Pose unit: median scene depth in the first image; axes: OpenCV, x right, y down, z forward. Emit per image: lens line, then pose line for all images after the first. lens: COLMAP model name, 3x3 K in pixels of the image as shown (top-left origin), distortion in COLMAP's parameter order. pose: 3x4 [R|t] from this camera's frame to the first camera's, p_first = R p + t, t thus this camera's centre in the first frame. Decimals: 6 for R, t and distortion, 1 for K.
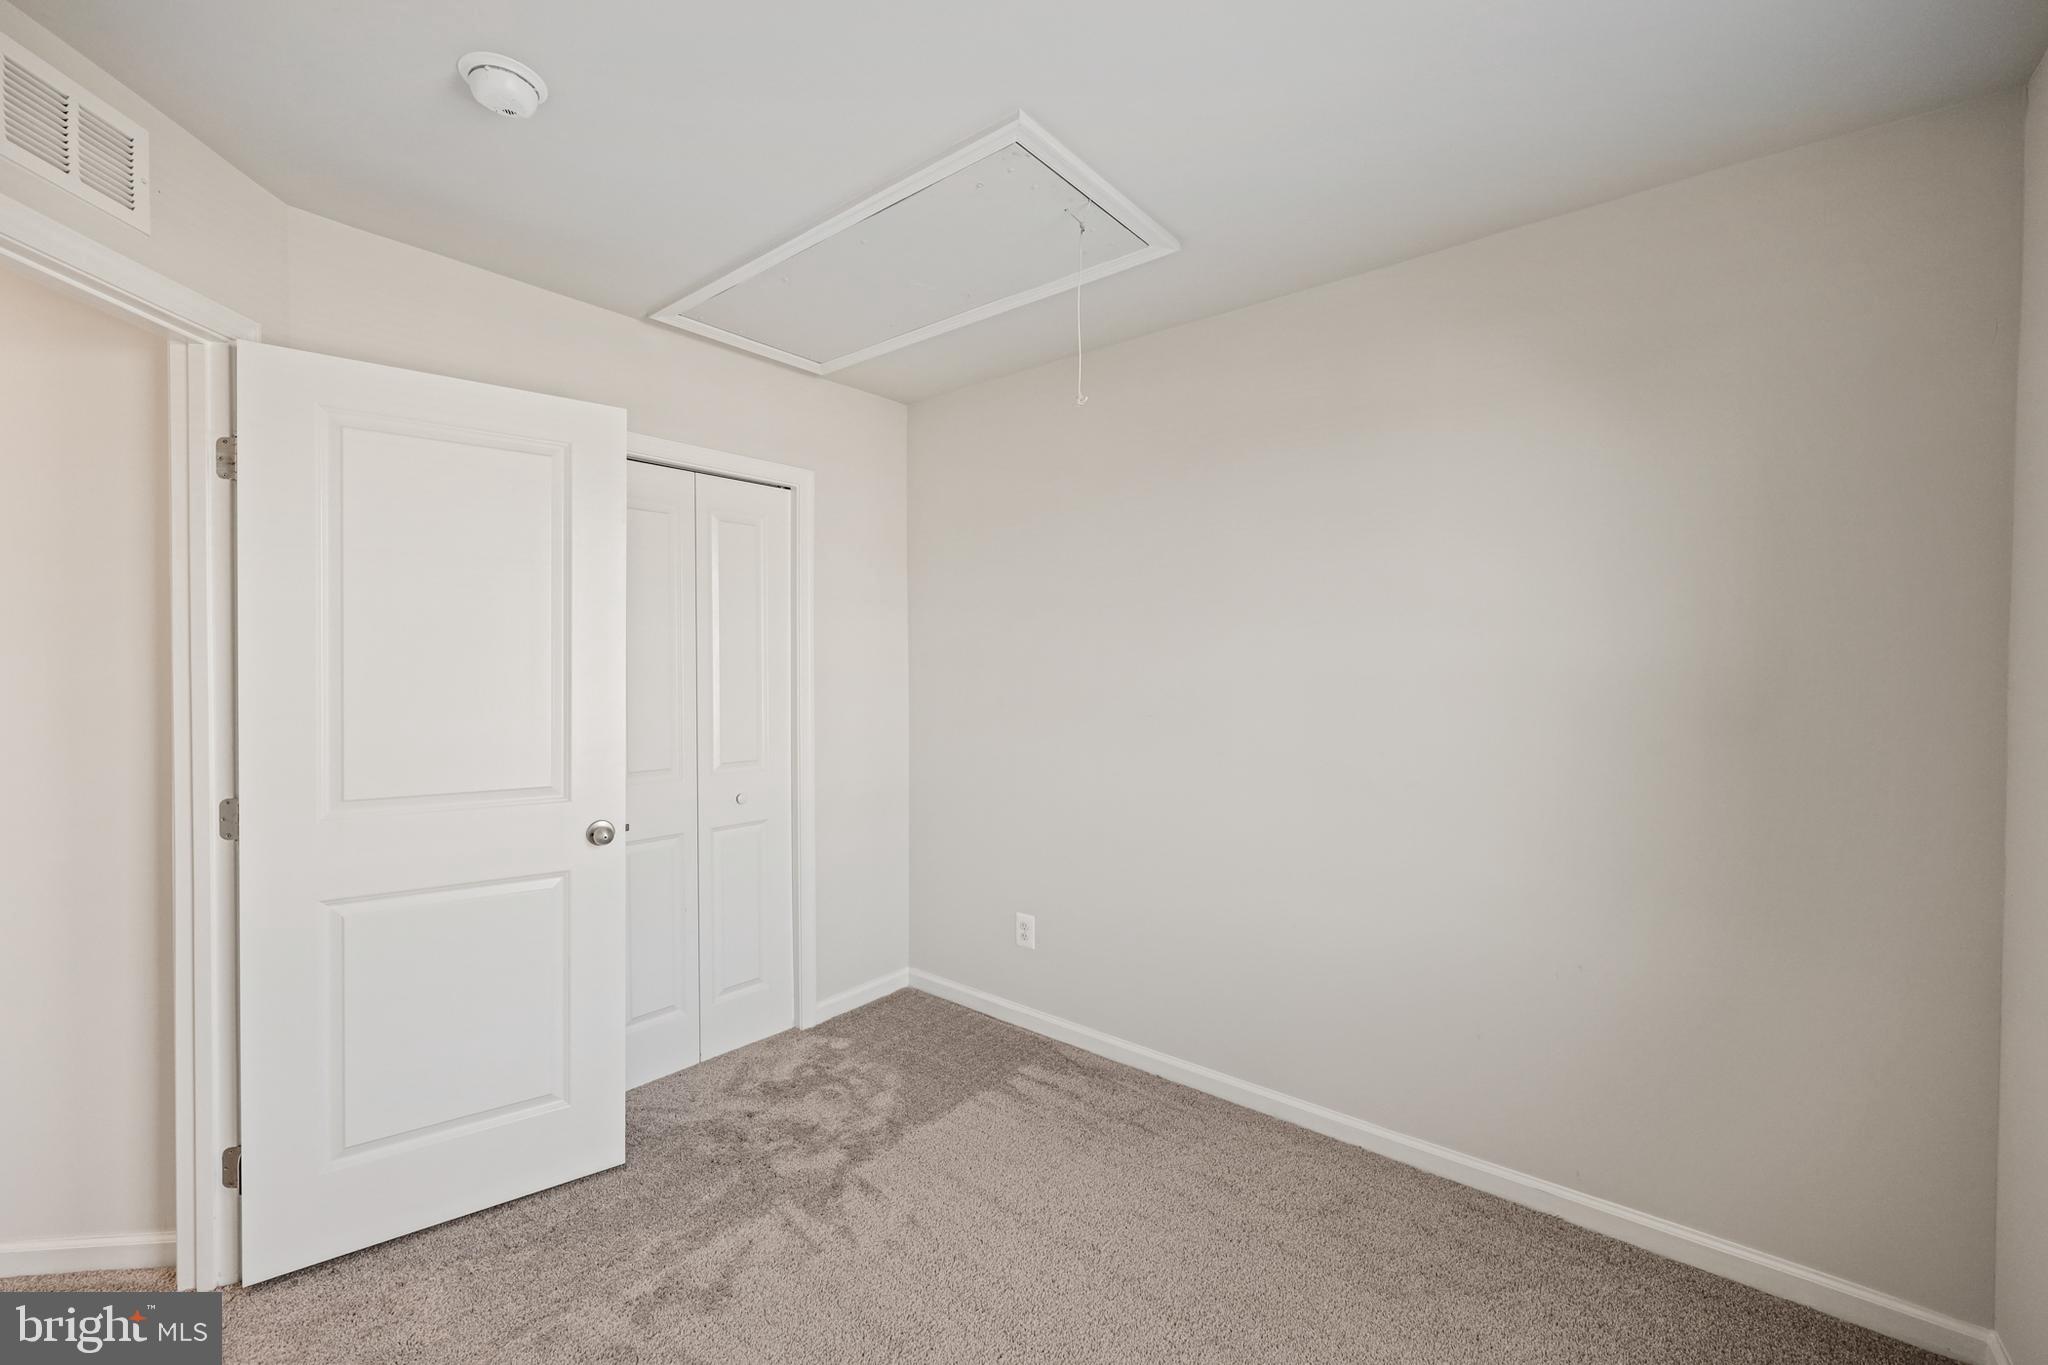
lens RADIAL K [[819.9, 0, 1024.0], [0, 819.9, 682.5], [0, 0, 1]] dist [-0.003273, -0.000520]
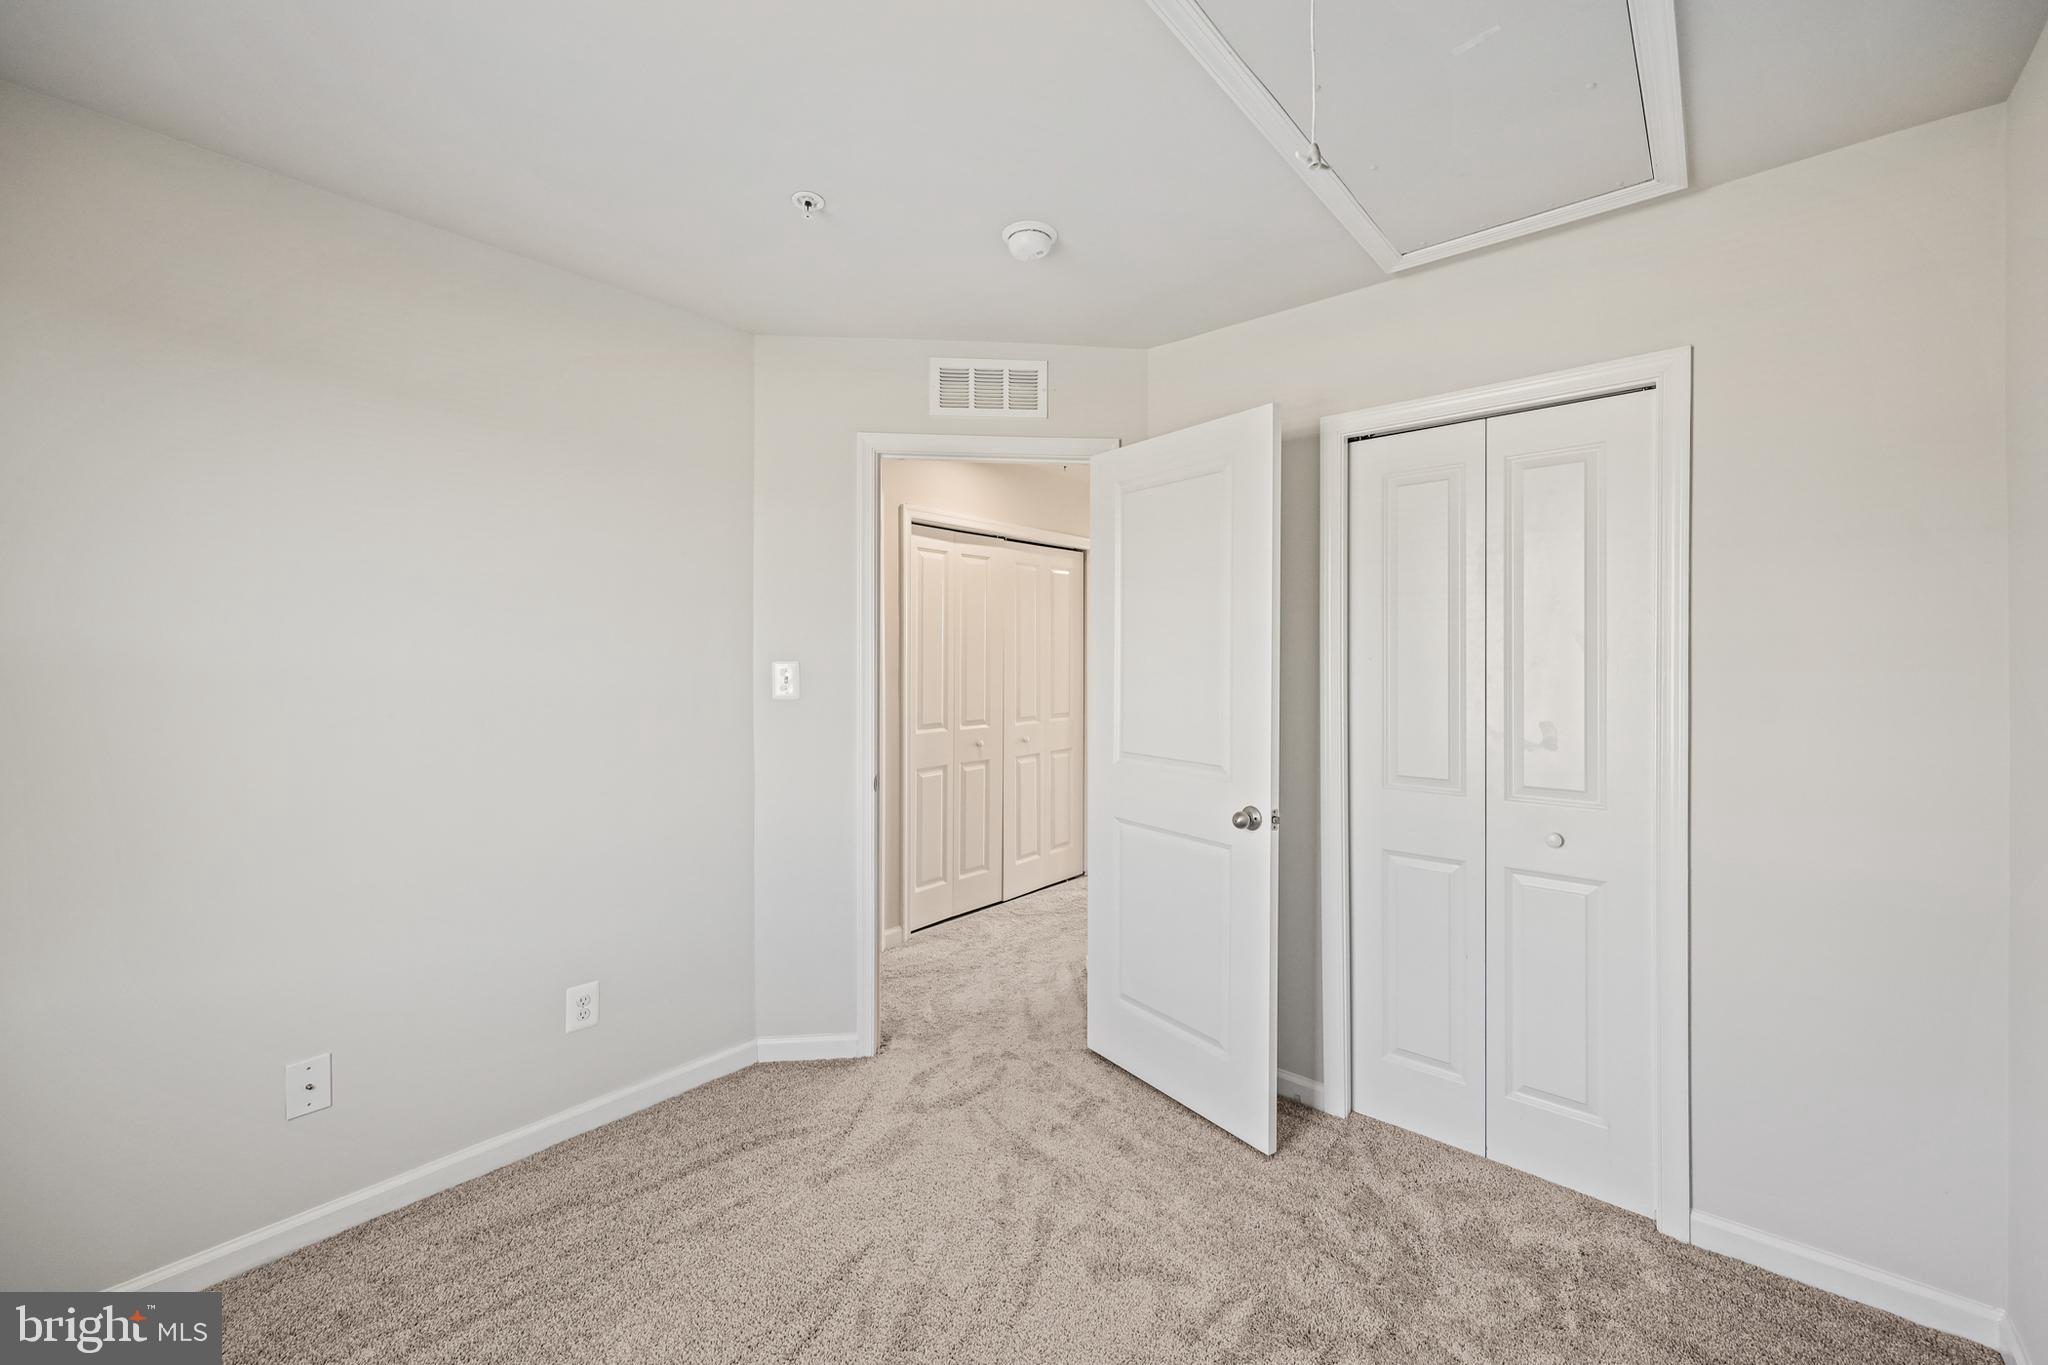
lens RADIAL K [[819.9, 0, 1024.0], [0, 819.9, 682.5], [0, 0, 1]] dist [-0.003273, -0.000520]
pose [[-0.032702, 0.022243, -0.999218, 0.534054], [-0.017002, 0.999595, 0.022808, -0.010655], [0.999321, 0.017734, -0.032311, 0.753648]]
